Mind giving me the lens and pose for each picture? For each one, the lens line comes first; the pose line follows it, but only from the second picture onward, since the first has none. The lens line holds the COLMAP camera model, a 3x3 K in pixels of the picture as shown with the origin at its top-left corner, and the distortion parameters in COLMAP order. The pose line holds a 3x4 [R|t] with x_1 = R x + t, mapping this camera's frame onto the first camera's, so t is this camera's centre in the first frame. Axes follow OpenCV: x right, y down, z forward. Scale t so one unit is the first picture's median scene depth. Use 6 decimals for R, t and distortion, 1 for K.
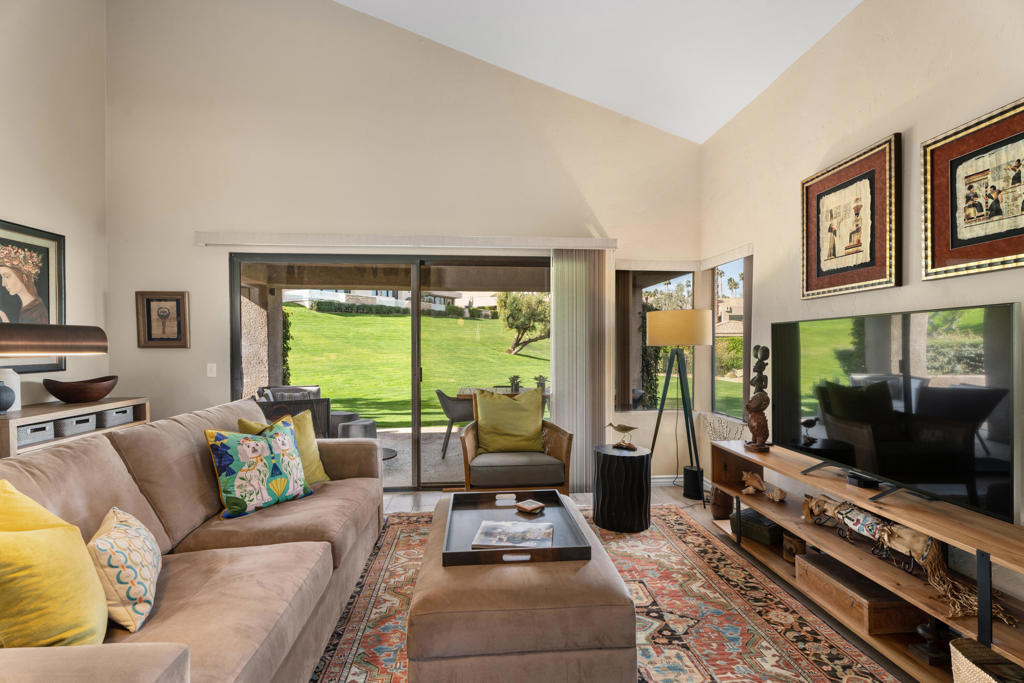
lens RADIAL K [[464.0, 0, 508.9], [0, 464.0, 352.1], [0, 0, 1]] dist [0.007540, -0.001308]
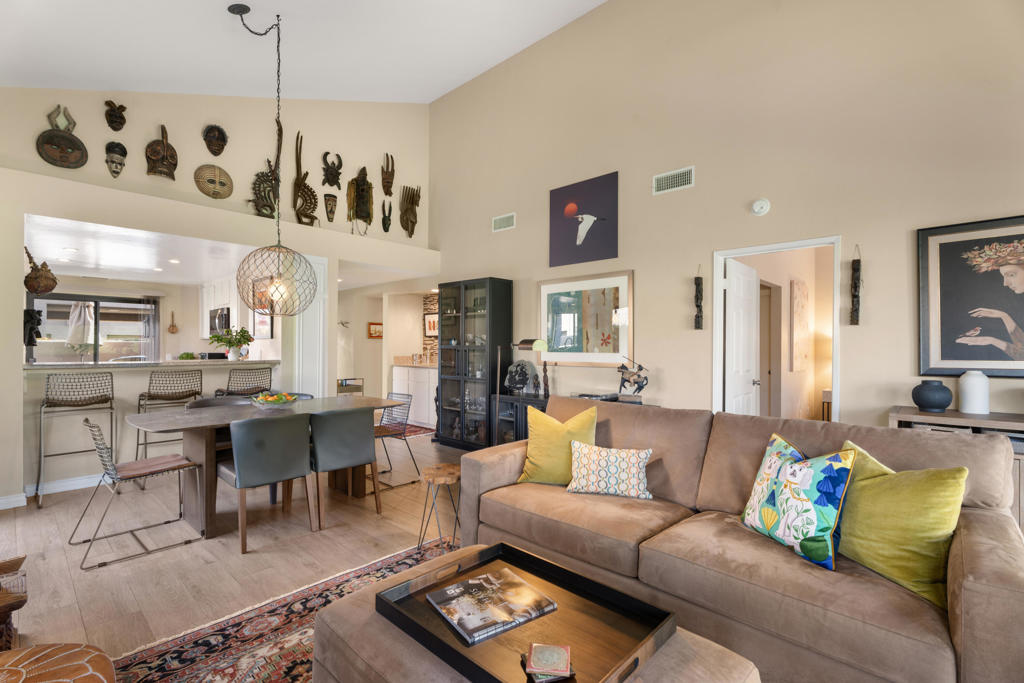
lens RADIAL K [[464.0, 0, 503.9], [0, 464.0, 347.8], [0, 0, 1]] dist [0.007540, -0.001308]
pose [[-0.741877, 0.003059, -0.670529, 0.312872], [-0.010949, 0.999801, 0.016675, -0.017856], [0.670446, 0.019713, -0.741696, 0.982428]]
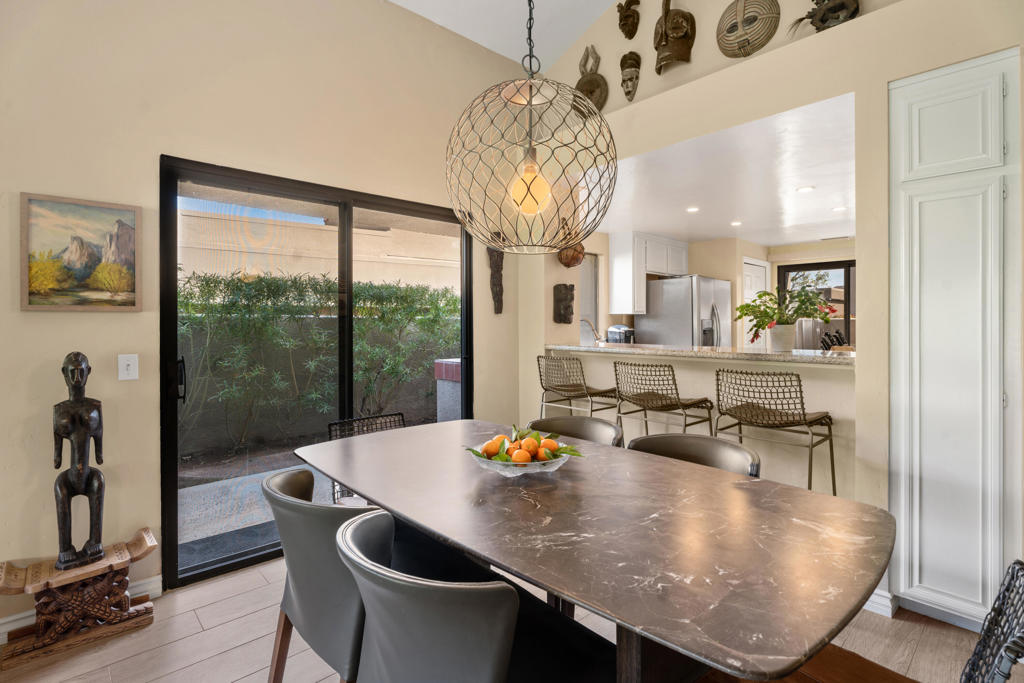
lens RADIAL K [[500.8, 0, 522.8], [0, 500.8, 322.5], [0, 0, 1]] dist [0.002912, -0.003282]
pose [[-0.630525, 0.008833, 0.776119, -0.498355], [0.016598, 0.999860, 0.002105, 0.005056], [-0.775991, 0.014210, -0.630583, 0.046046]]
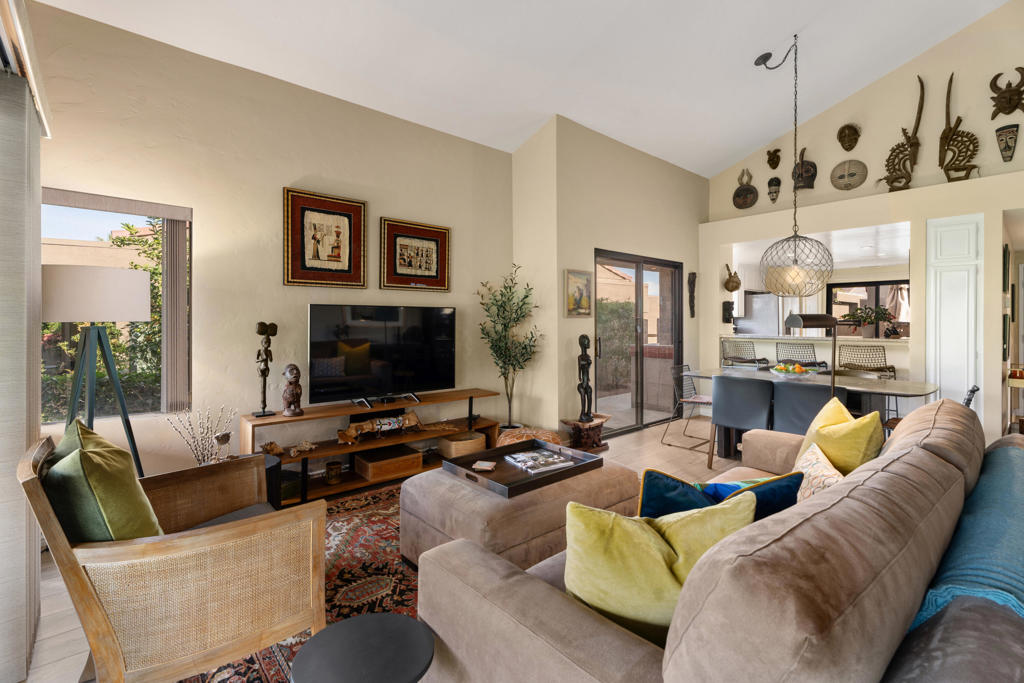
lens RADIAL K [[464.0, 0, 524.6], [0, 464.0, 323.2], [0, 0, 1]] dist [0.007540, -0.001308]
pose [[-0.618673, 0.000175, 0.785649, -0.663618], [0.010735, 0.999909, 0.008231, -0.015576], [-0.785575, 0.013526, -0.618618, 1.186779]]
